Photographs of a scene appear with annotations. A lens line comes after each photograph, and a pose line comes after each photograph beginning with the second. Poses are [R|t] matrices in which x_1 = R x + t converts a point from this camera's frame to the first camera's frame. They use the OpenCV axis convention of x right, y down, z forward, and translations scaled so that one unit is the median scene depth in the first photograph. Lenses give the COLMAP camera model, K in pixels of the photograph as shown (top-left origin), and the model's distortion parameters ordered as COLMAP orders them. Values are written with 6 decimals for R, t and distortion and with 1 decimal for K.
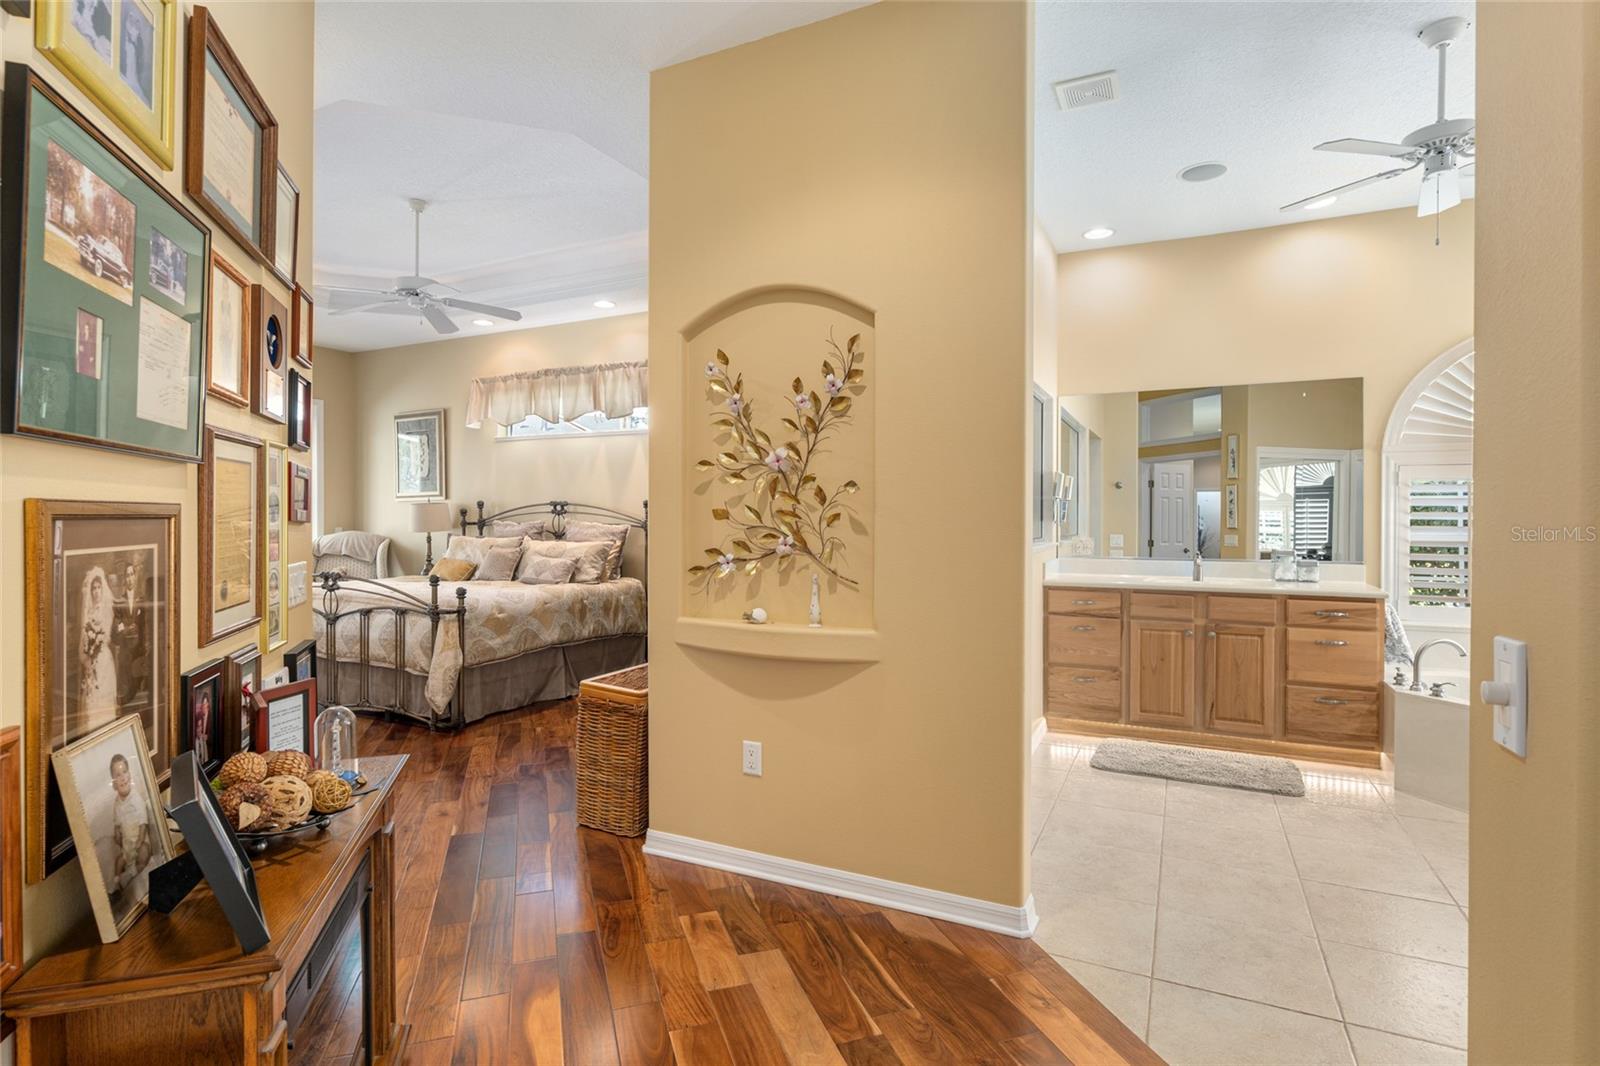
lens RADIAL K [[777.8, 0, 801.8], [0, 777.8, 524.7], [0, 0, 1]] dist [-0.009298, 0.003795]
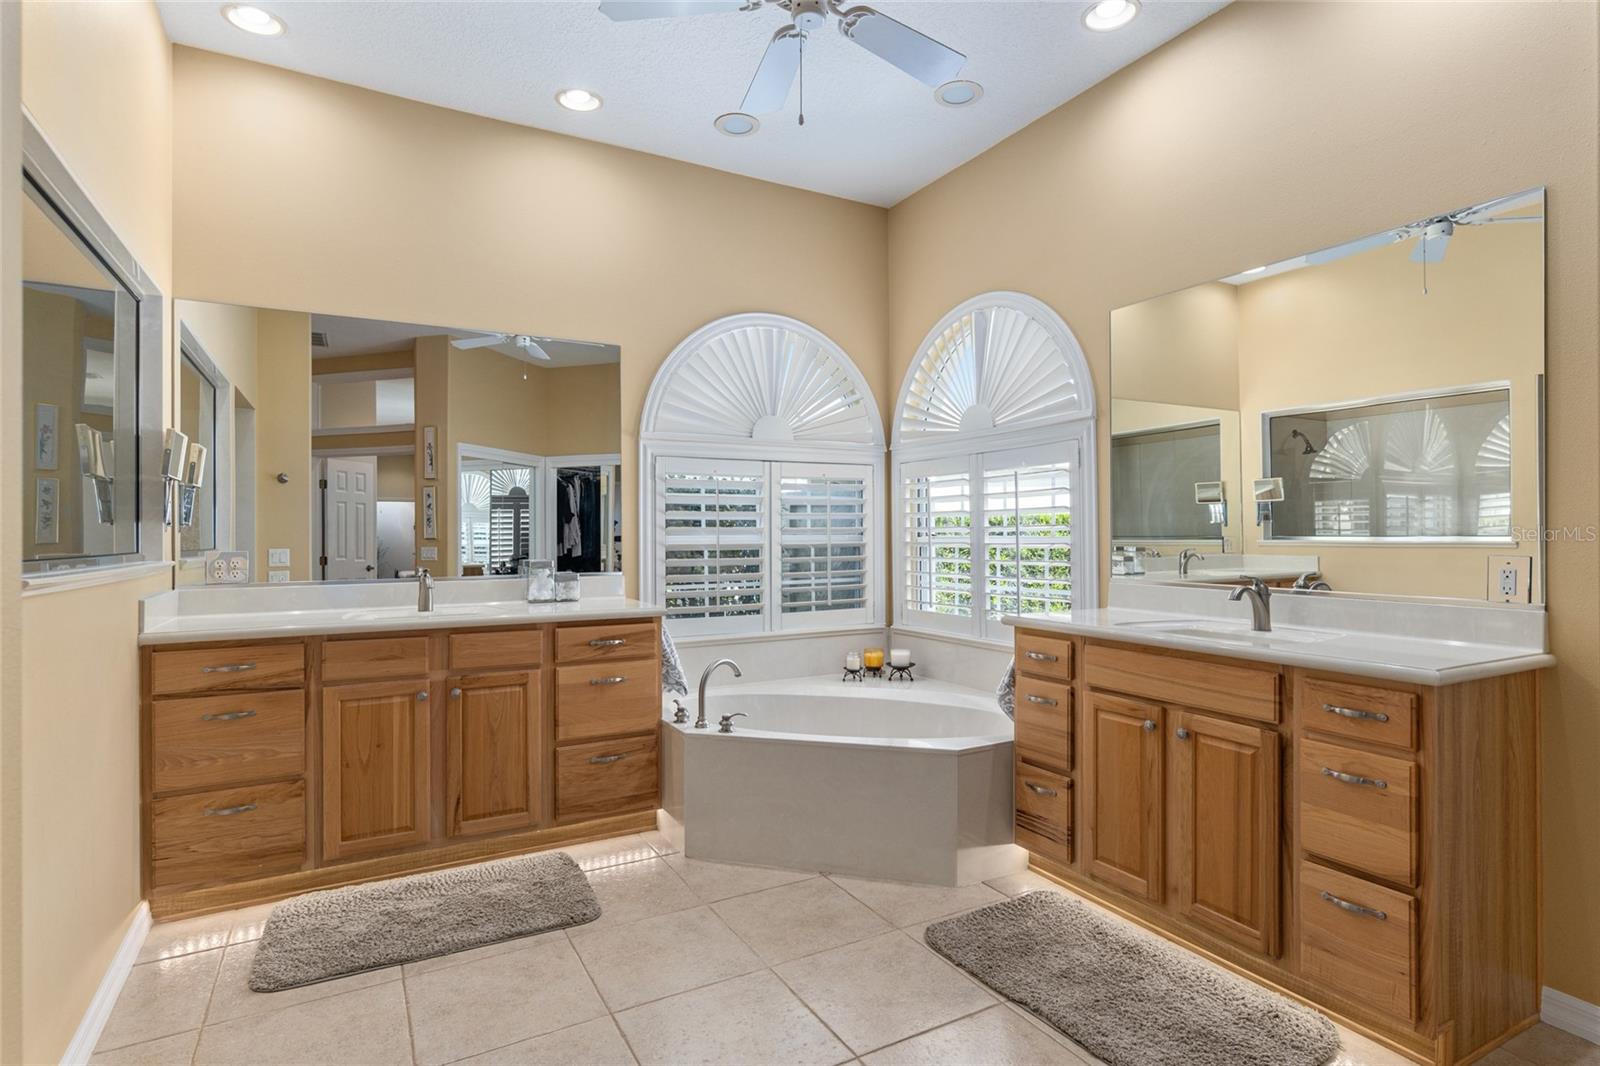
lens RADIAL K [[820.2, 0, 795.1], [0, 820.2, 530.2], [0, 0, 1]] dist [-0.000650, 0.000706]
pose [[0.572849, -0.000632, 0.819661, 0.124646], [0.014001, 0.999861, -0.009014, 0.014829], [-0.819542, 0.016639, 0.572778, 0.363506]]
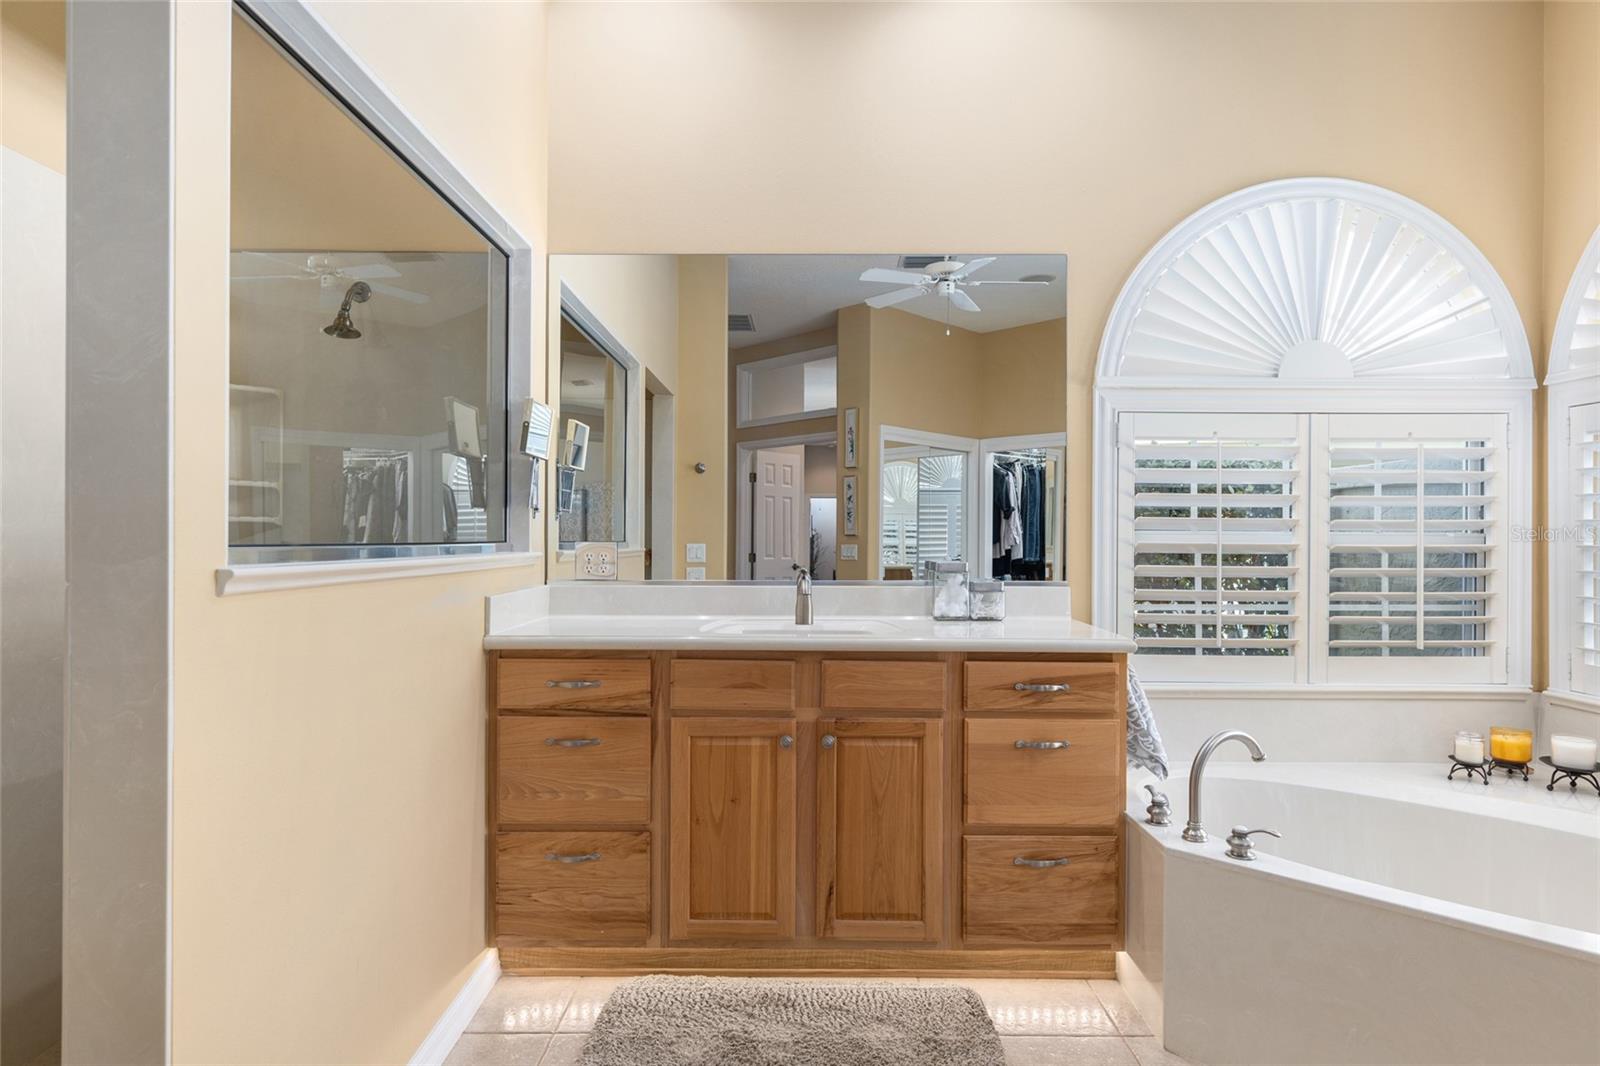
lens RADIAL K [[906.3, 0, 796.5], [0, 906.3, 532.0], [0, 0, 1]] dist [0.003609, -0.004301]
pose [[0.898716, 0.005377, 0.438498, 0.263044], [-0.000015, 0.999925, -0.012231, 0.020298], [-0.438531, 0.010985, 0.898649, 0.502043]]
